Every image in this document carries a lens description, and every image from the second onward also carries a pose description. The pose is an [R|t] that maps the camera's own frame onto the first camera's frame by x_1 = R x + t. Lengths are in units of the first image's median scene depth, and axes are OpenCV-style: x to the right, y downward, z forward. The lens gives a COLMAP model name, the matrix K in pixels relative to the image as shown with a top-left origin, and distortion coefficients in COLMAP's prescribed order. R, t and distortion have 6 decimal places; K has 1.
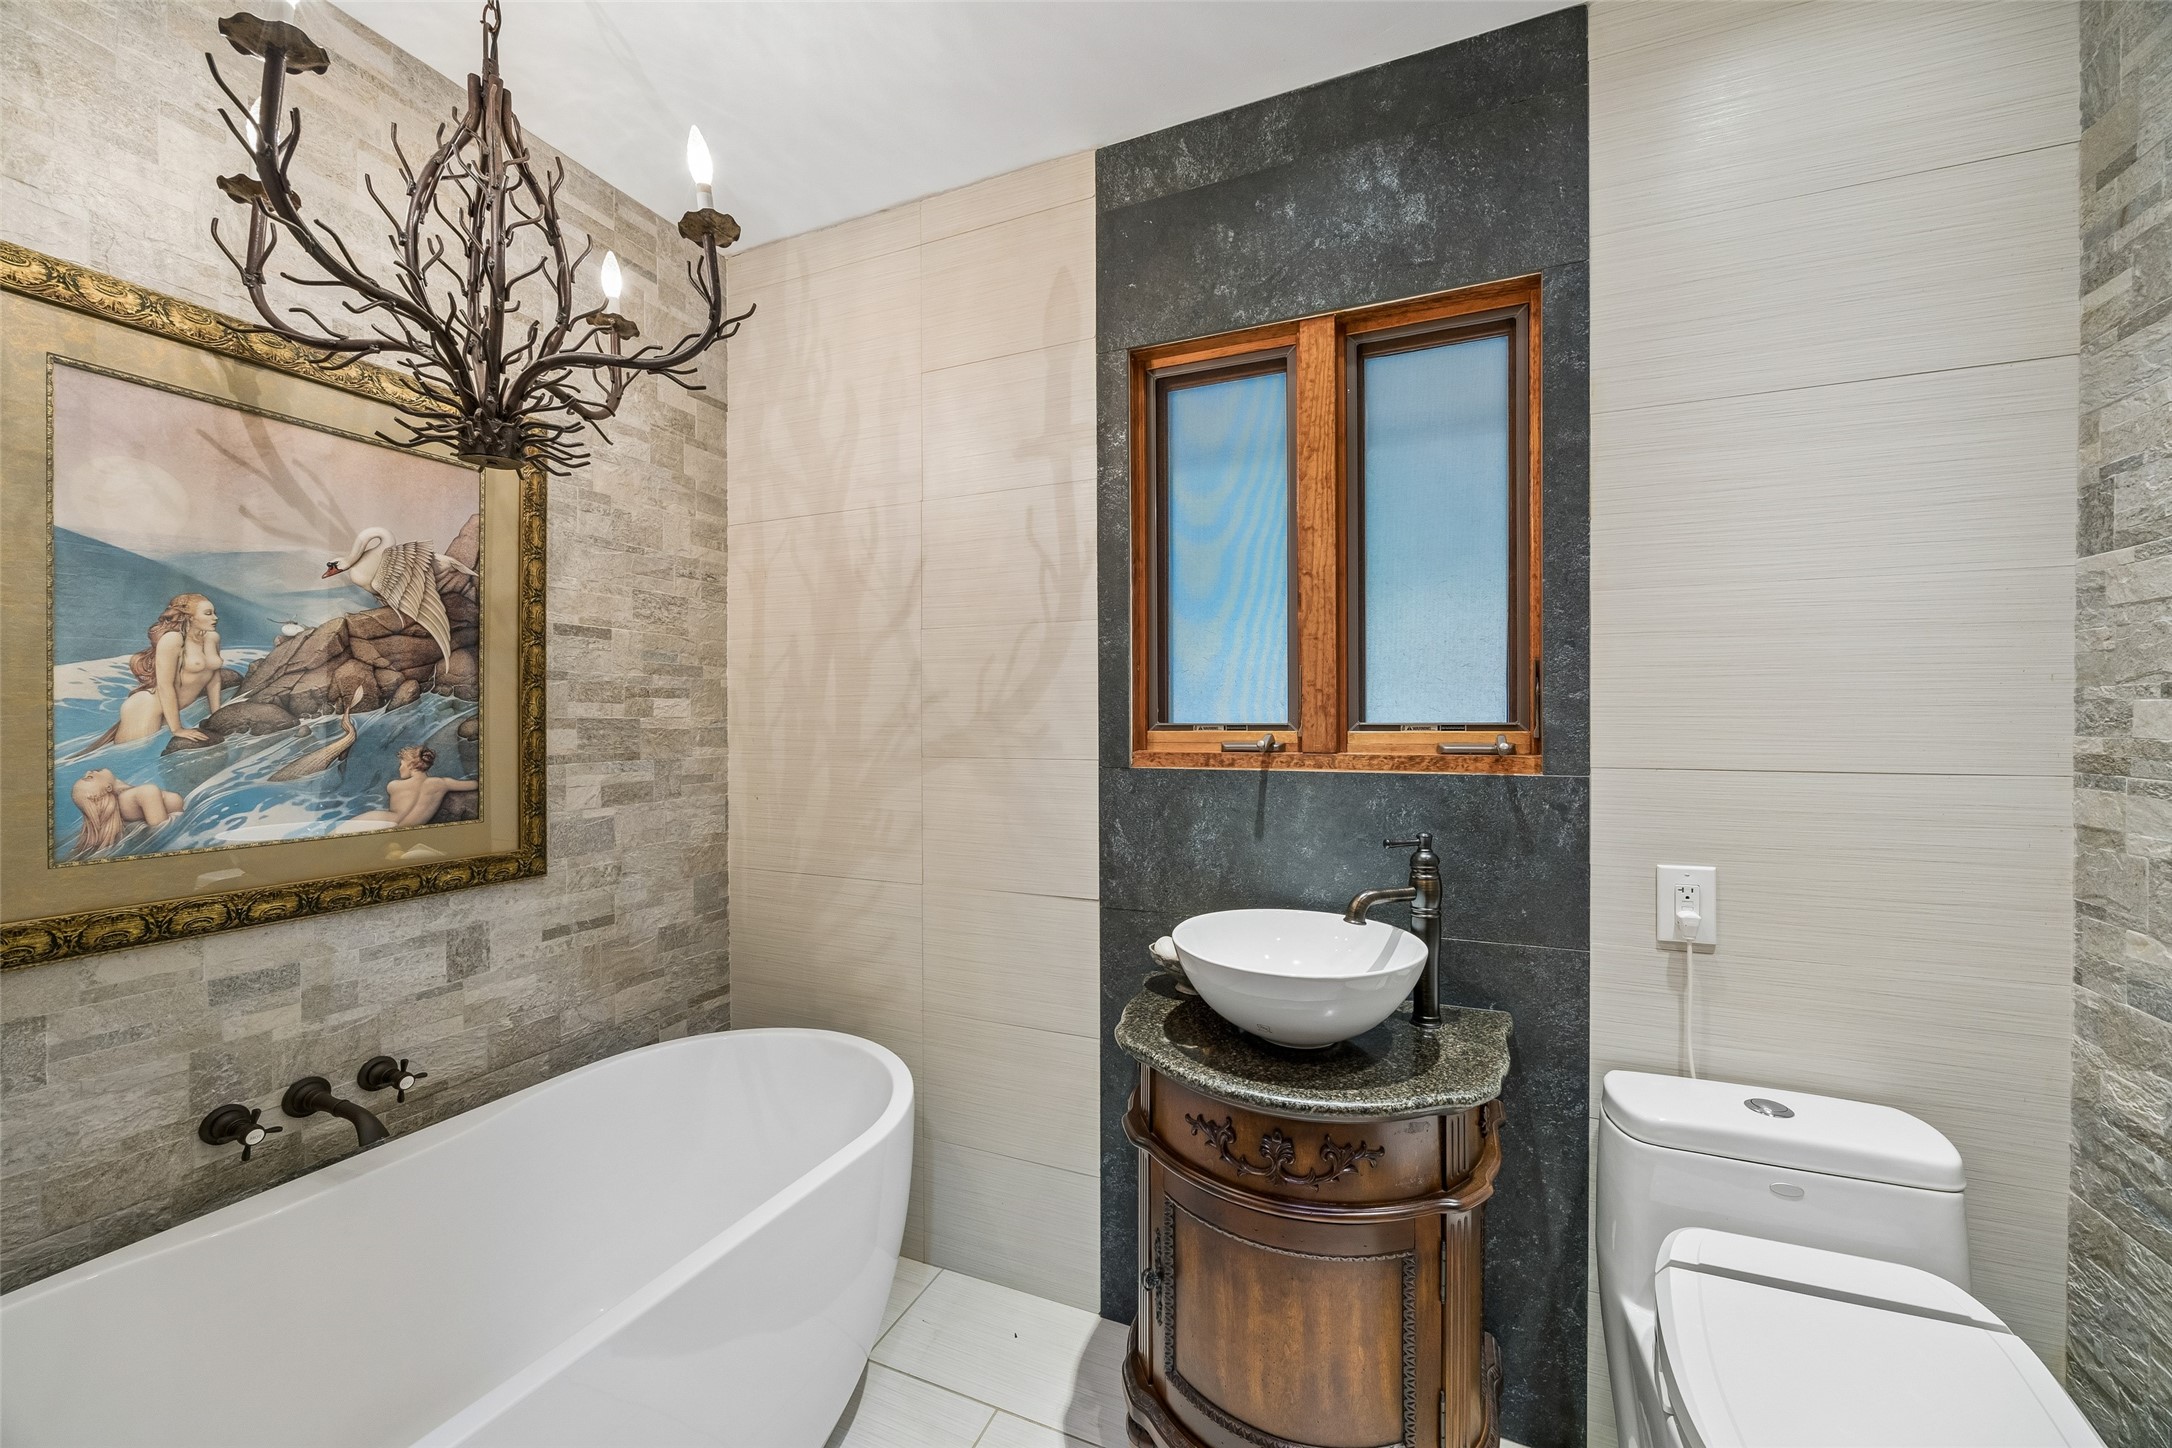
lens RADIAL K [[835.9, 0, 1079.2], [0, 835.9, 712.4], [0, 0, 1]] dist [-0.001035, -0.000482]
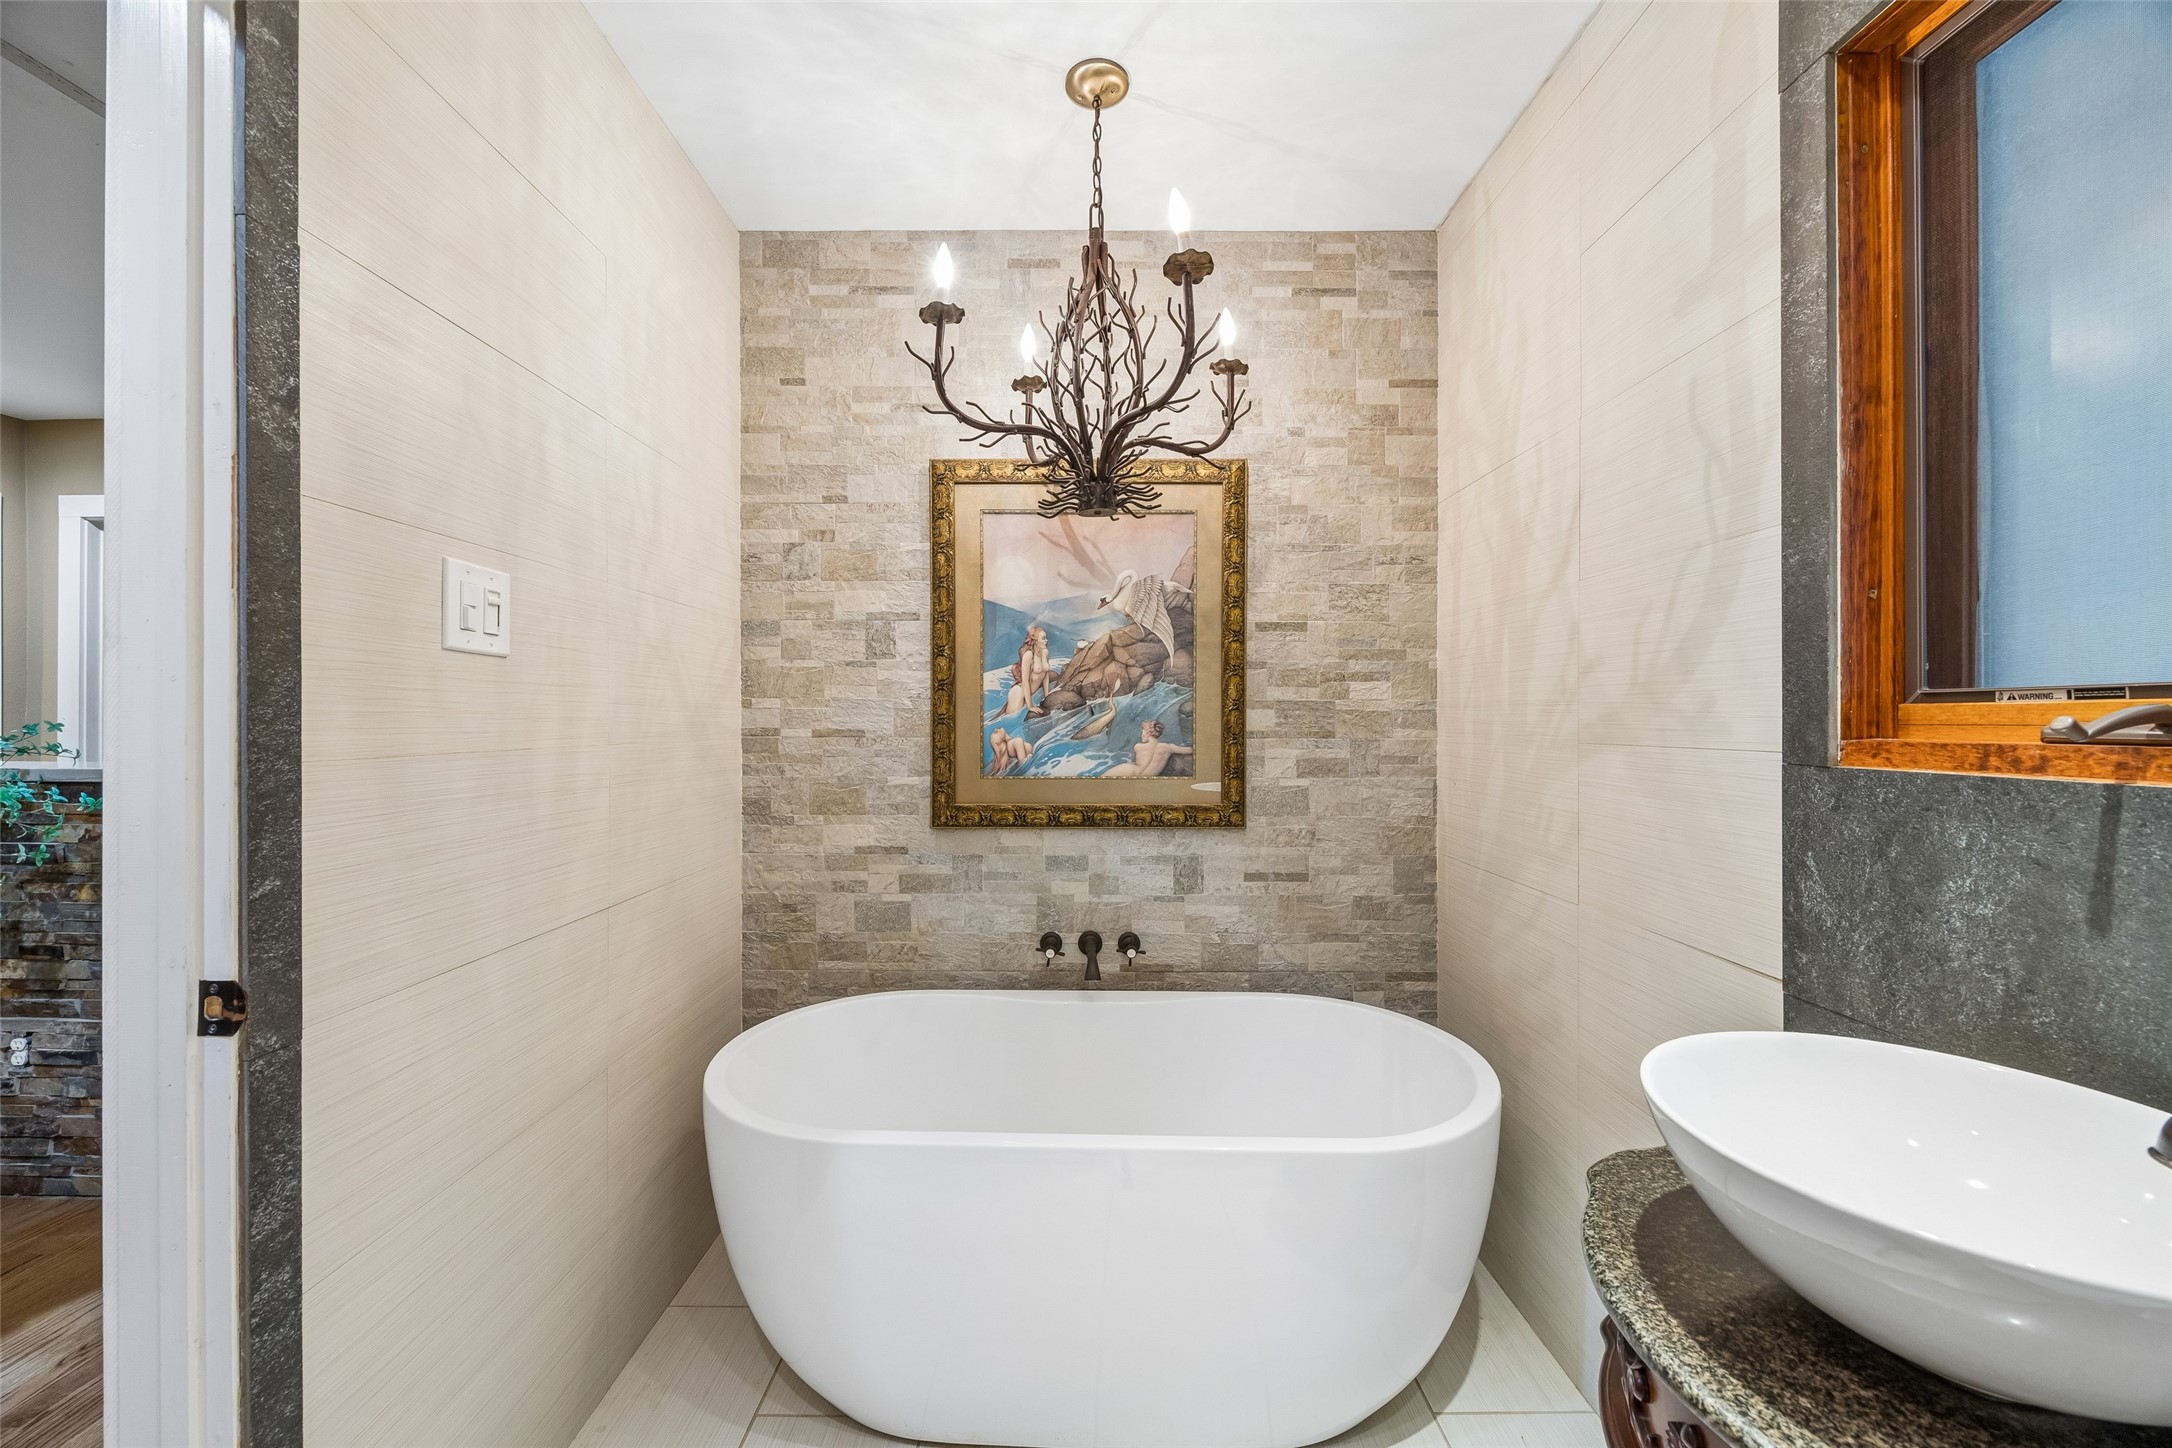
lens RADIAL K [[835.9, 0, 1079.2], [0, 835.9, 712.4], [0, 0, 1]] dist [-0.001035, -0.000482]
pose [[0.390052, -0.005490, -0.920776, 0.390738], [0.005491, 0.999978, -0.003636, 0.027263], [0.920776, -0.003638, 0.390074, 0.288560]]
